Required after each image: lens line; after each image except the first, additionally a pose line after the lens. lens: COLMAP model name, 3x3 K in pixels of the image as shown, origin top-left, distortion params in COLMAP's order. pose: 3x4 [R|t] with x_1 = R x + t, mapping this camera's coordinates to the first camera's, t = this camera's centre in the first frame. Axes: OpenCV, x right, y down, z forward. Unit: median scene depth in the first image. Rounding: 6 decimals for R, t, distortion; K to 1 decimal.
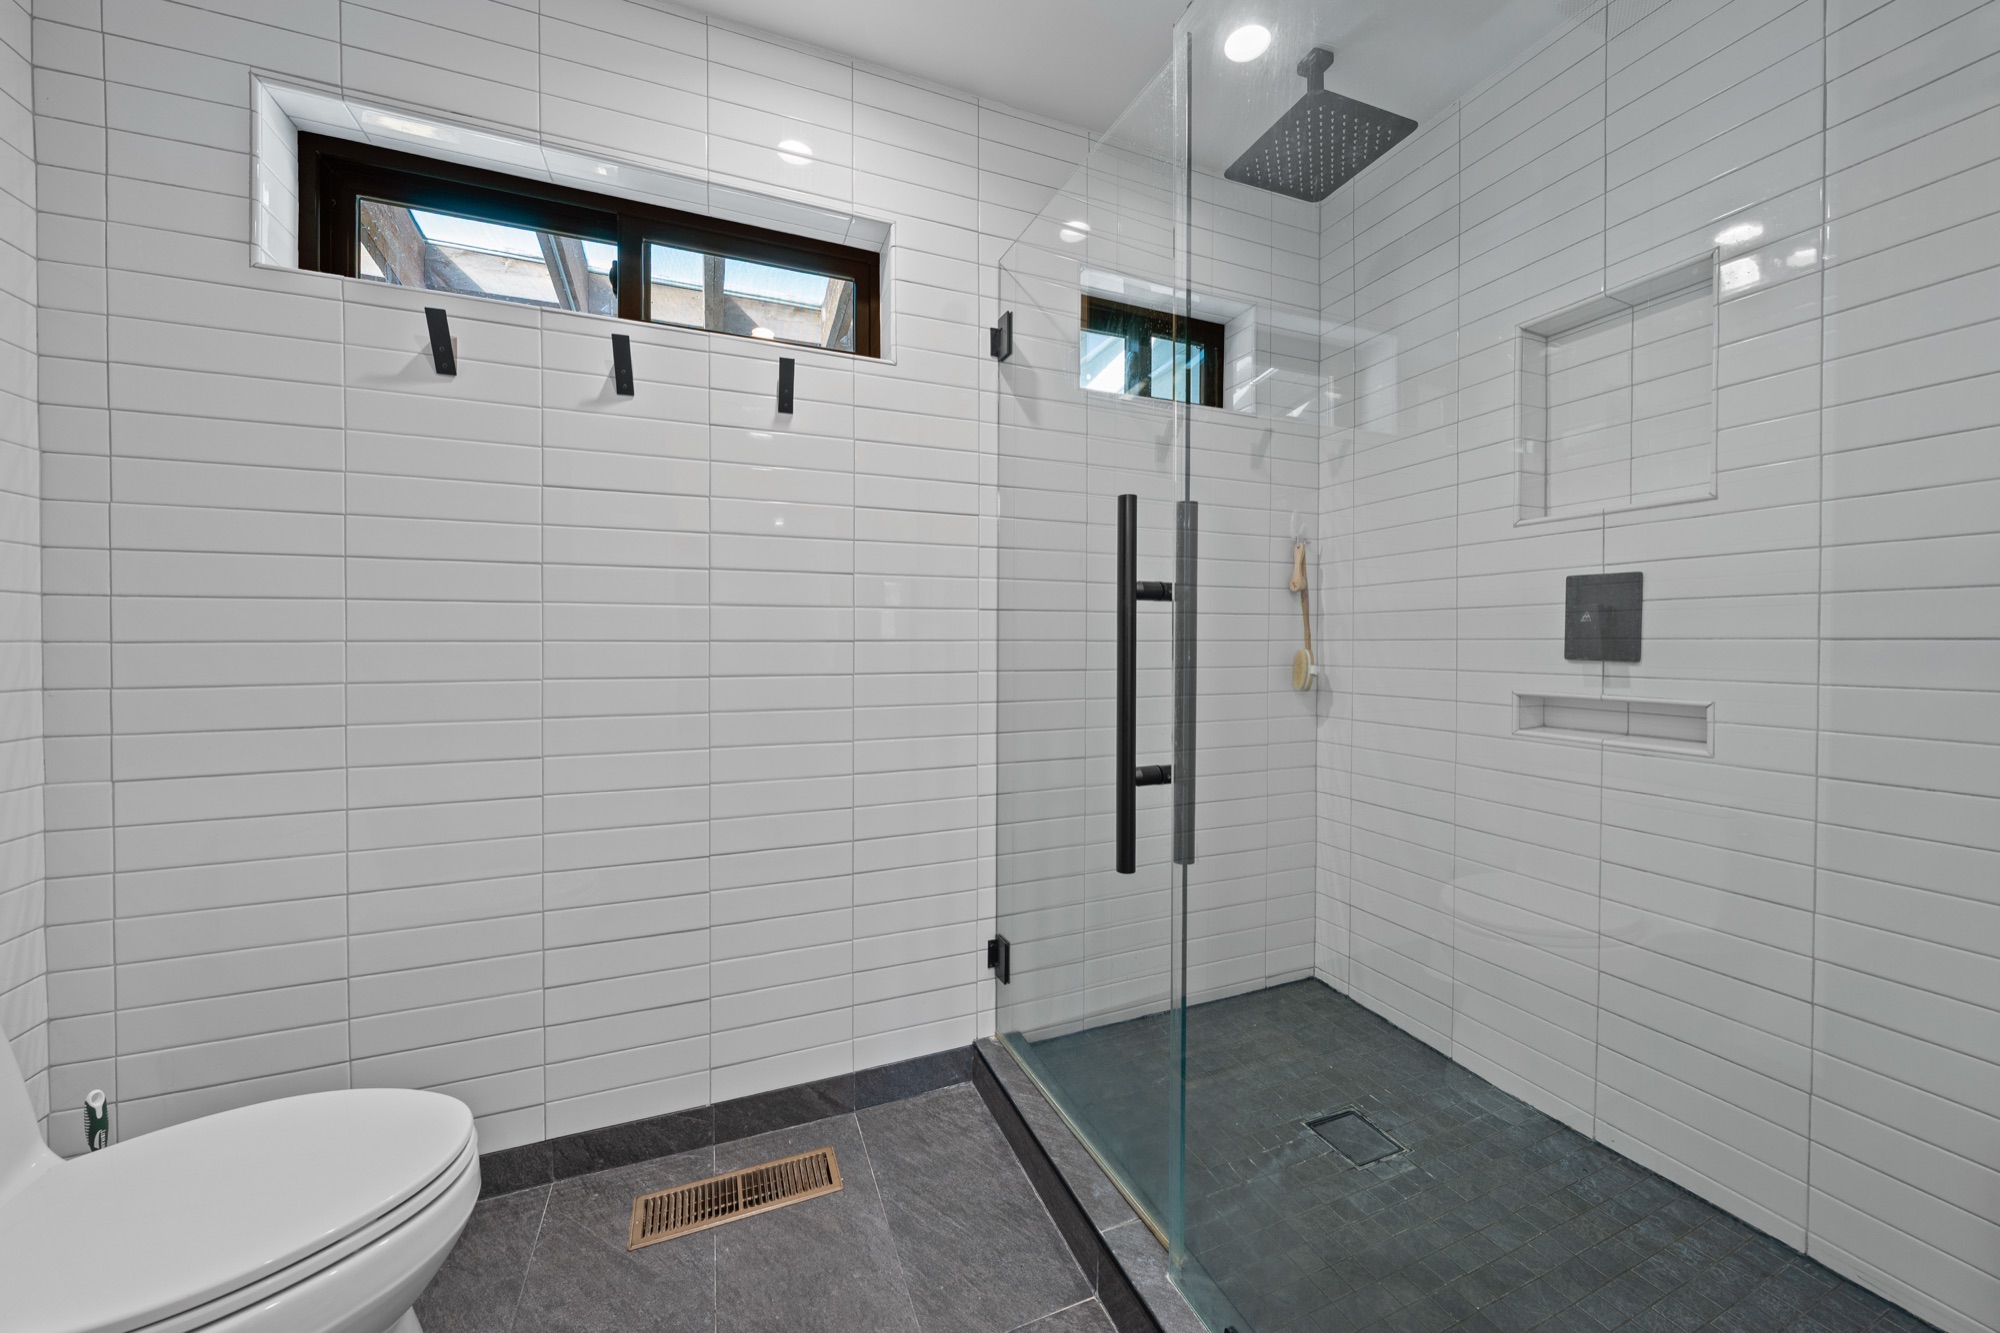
lens RADIAL K [[677.1, 0, 992.8], [0, 677.1, 637.7], [0, 0, 1]] dist [-0.002137, -0.000290]
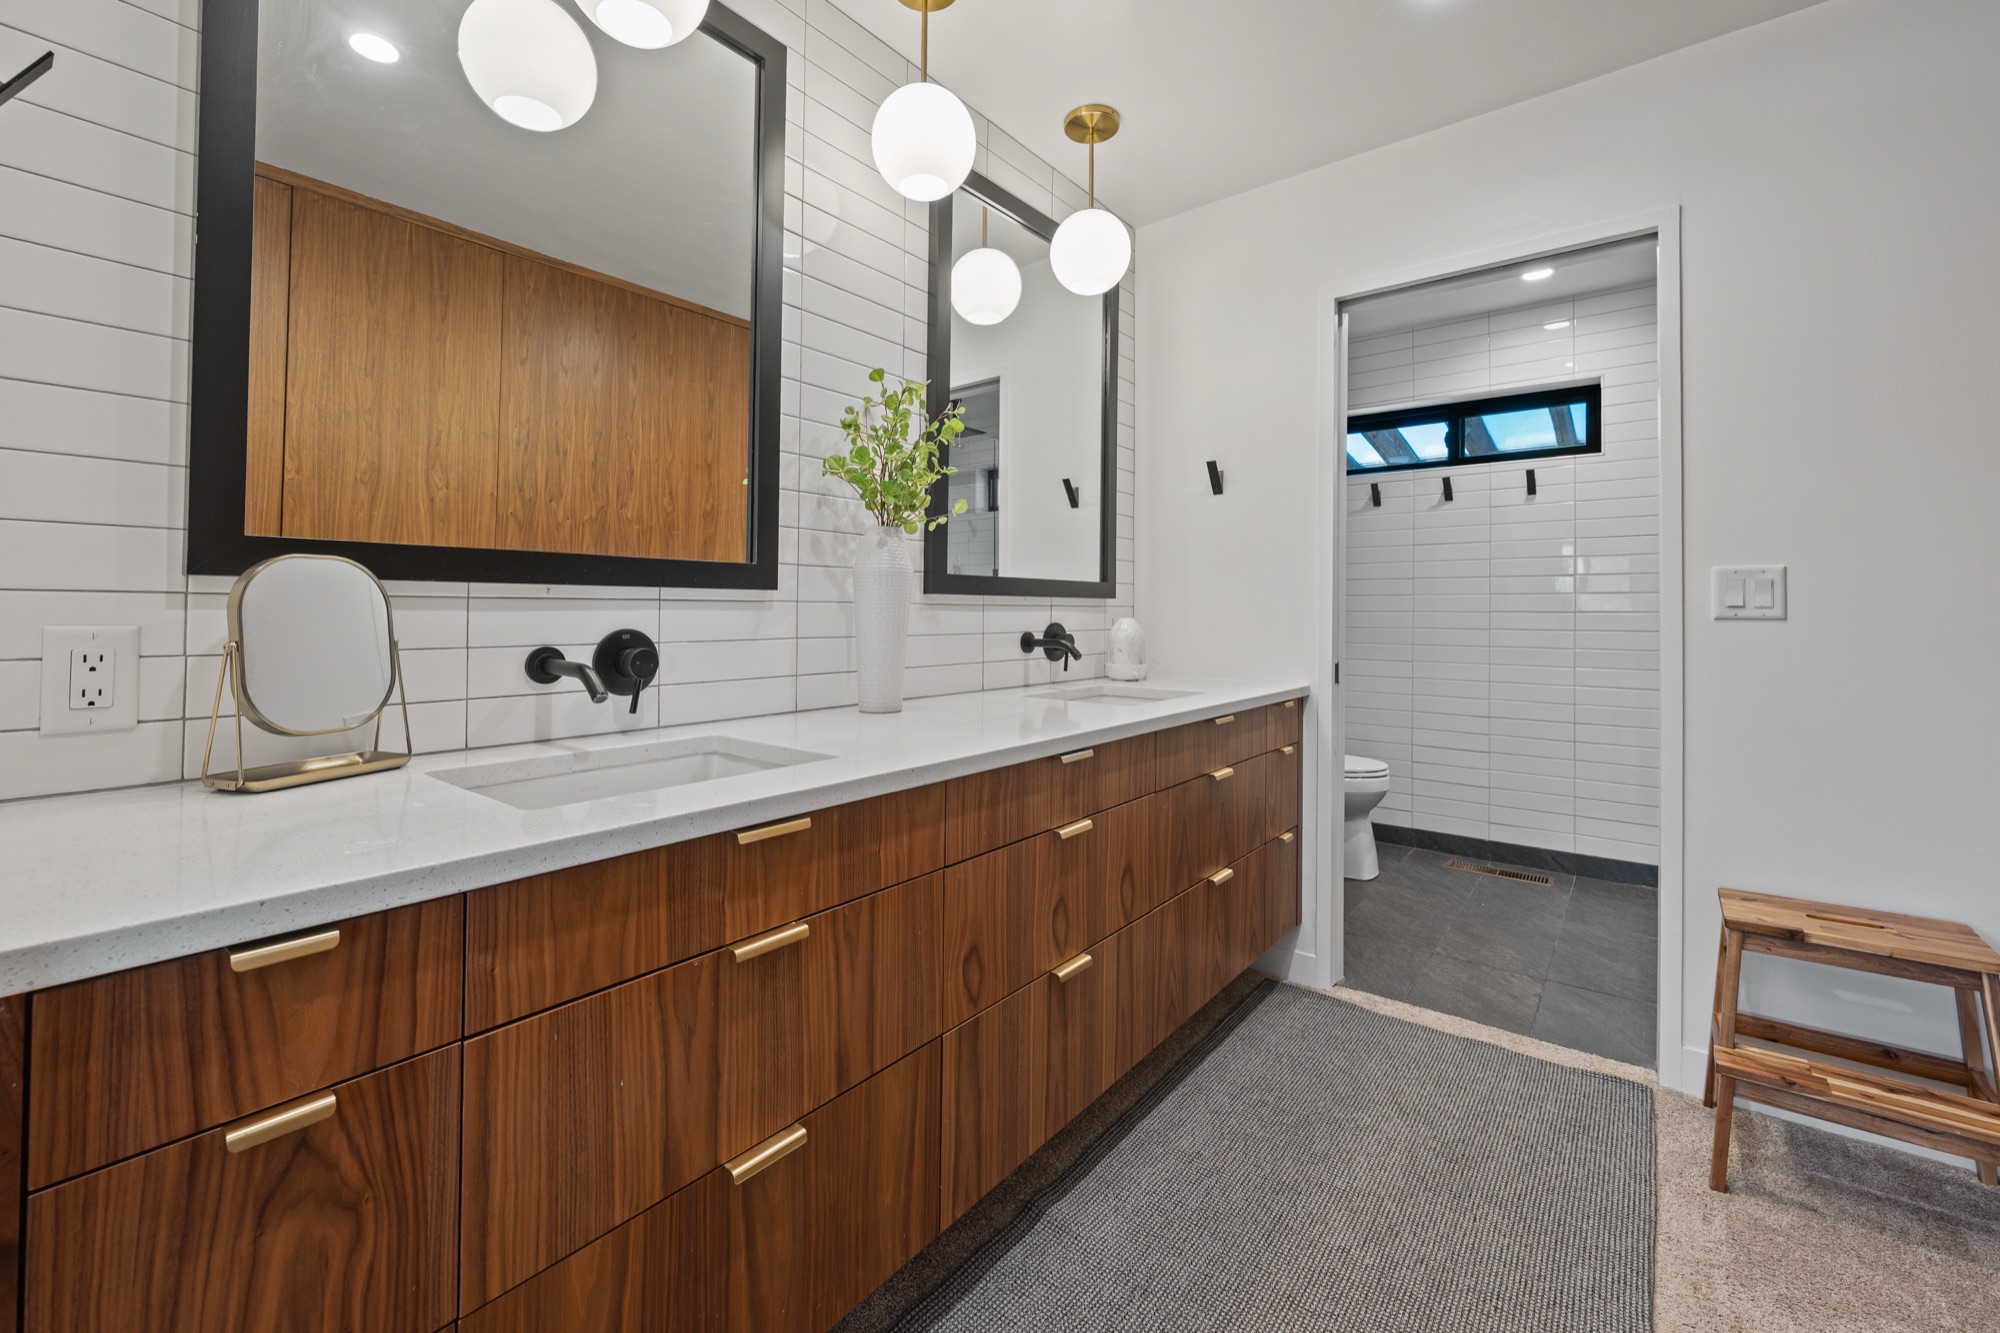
lens RADIAL K [[832.9, 0, 1000.4], [0, 832.9, 629.2], [0, 0, 1]] dist [0.036693, 0.000080]
pose [[0.488405, 0.018007, -0.872431, 1.104724], [0.000919, 0.999776, 0.021150, 0.001000], [0.872616, -0.011132, 0.488279, -1.563421]]
